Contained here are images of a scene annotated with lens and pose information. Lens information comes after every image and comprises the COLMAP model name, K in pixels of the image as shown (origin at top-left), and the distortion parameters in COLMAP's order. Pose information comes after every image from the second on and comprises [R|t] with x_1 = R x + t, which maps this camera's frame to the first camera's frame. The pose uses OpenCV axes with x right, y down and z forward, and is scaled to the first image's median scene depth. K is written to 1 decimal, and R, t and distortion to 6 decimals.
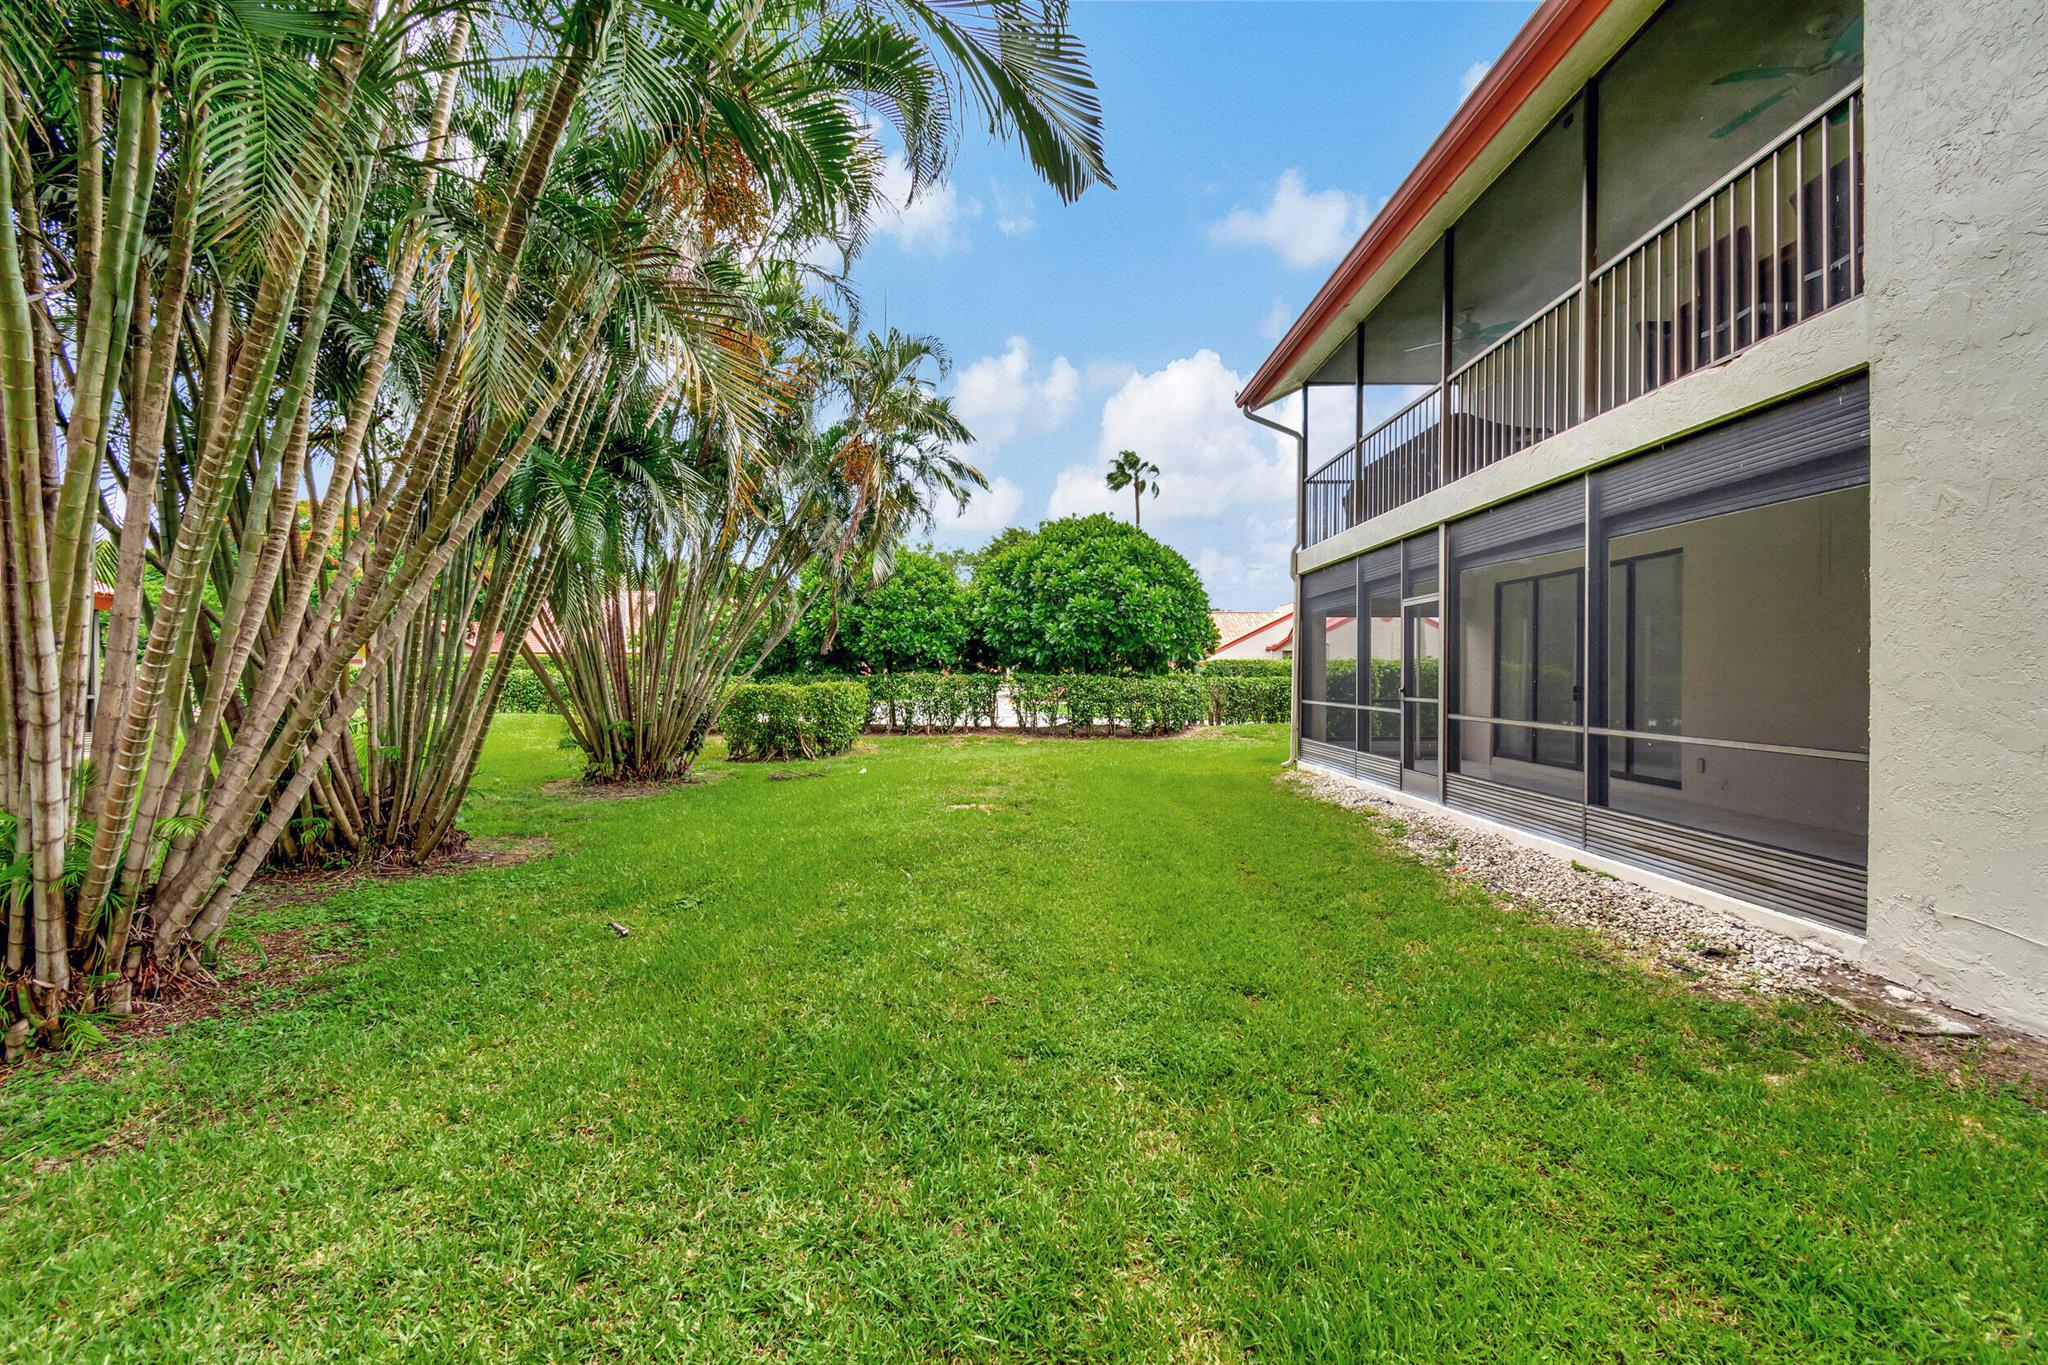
lens RADIAL K [[911.5, 0, 1018.5], [0, 911.5, 672.8], [0, 0, 1]] dist [0.001702, -0.000506]
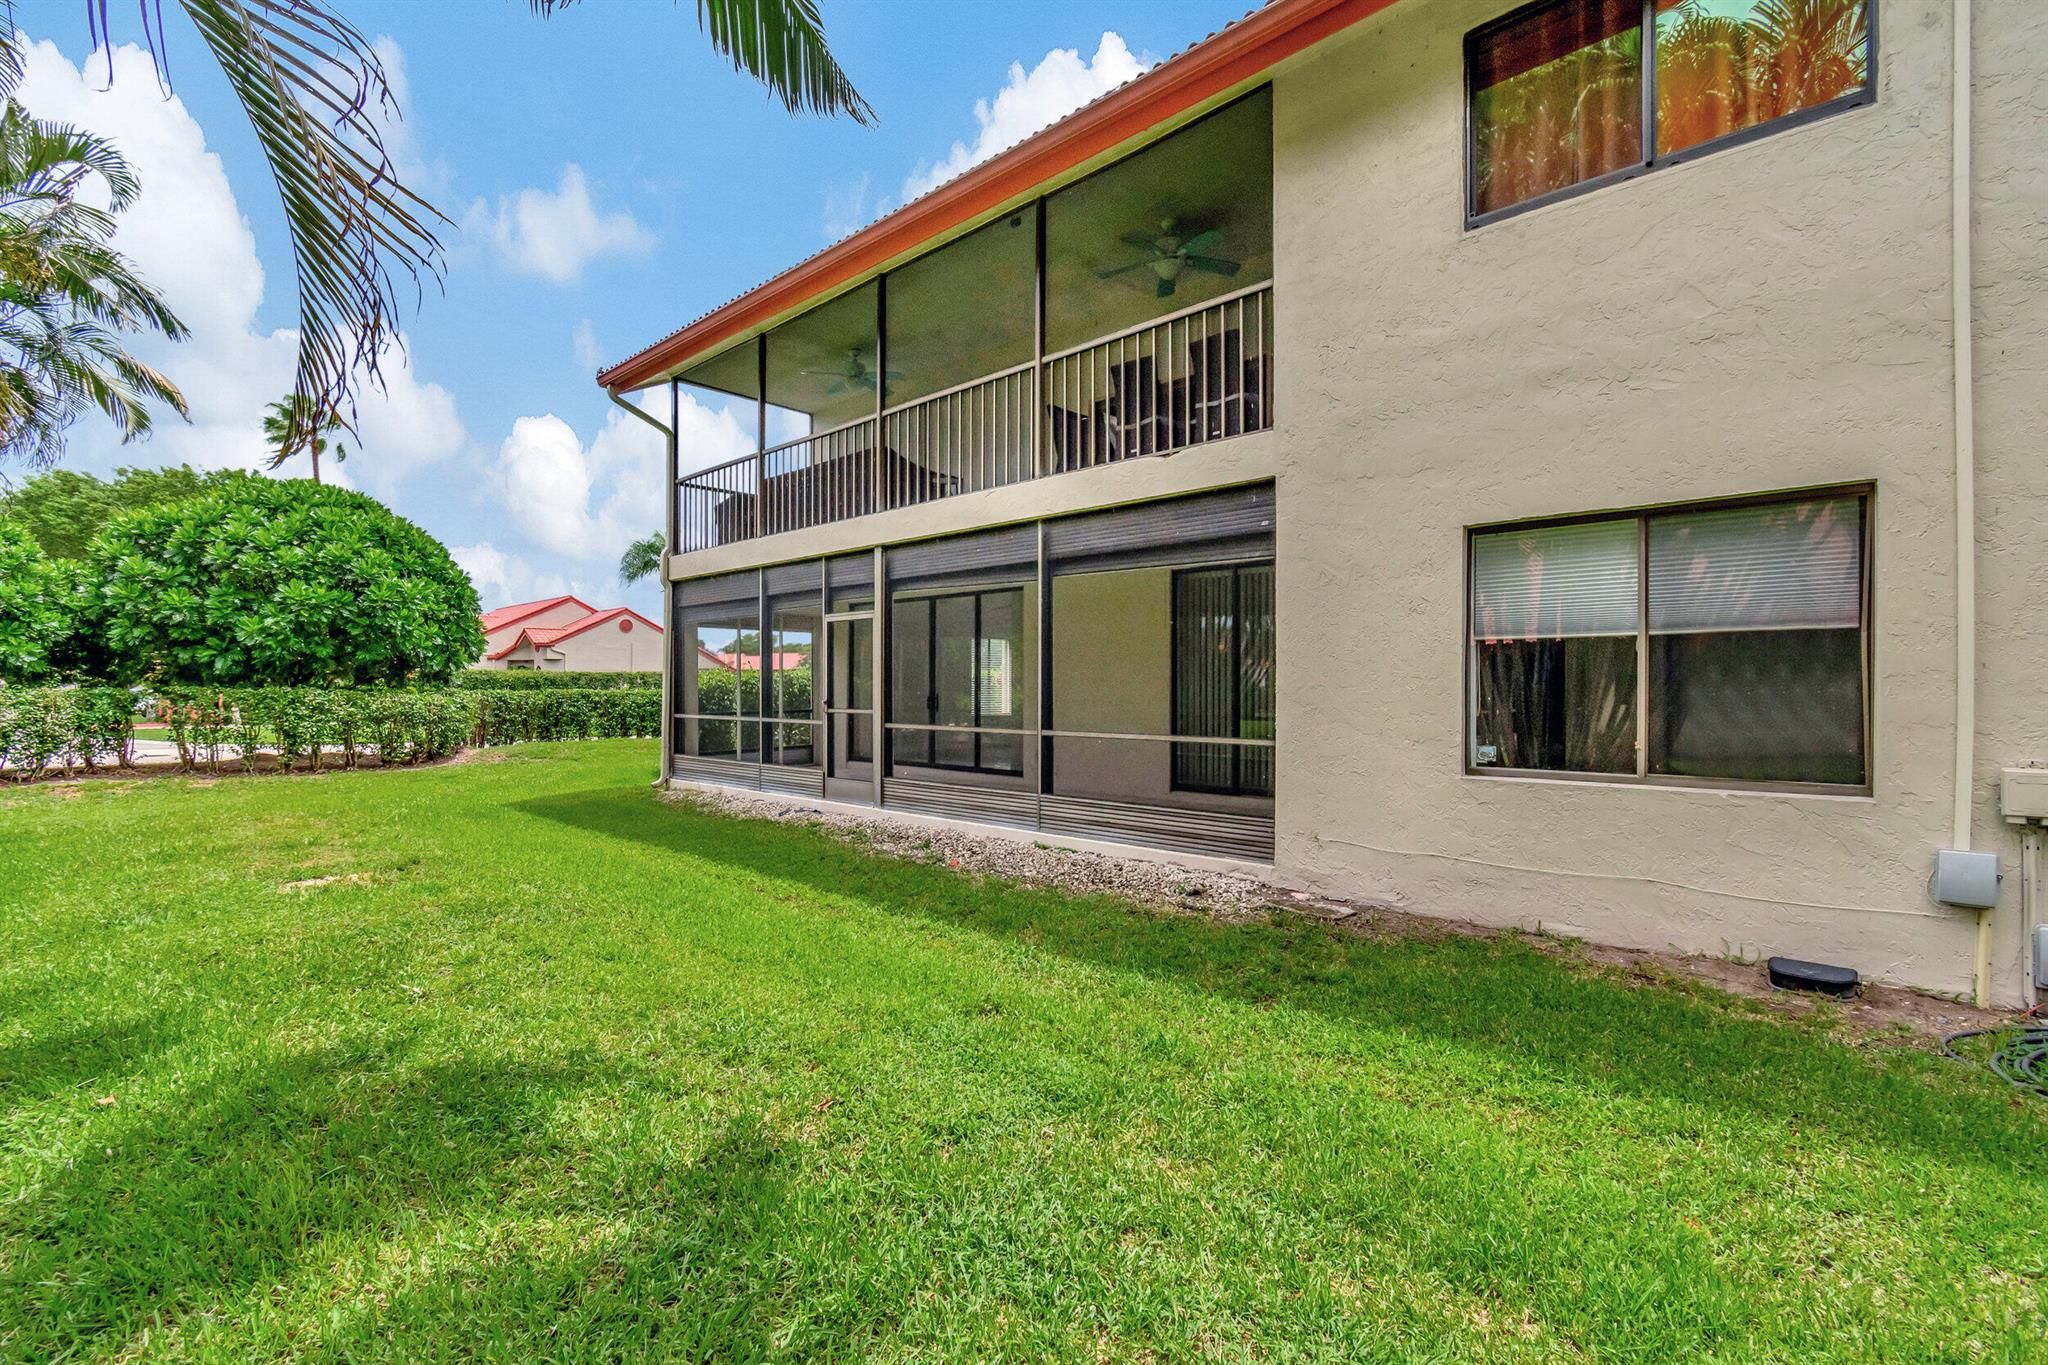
lens RADIAL K [[909.6, 0, 1022.1], [0, 909.6, 694.9], [0, 0, 1]] dist [0.006374, 0.000218]
pose [[0.675694, -0.009385, 0.737123, -0.143452], [0.001020, 0.999930, 0.011796, -0.001044], [-0.737182, -0.007219, 0.675656, 0.098431]]
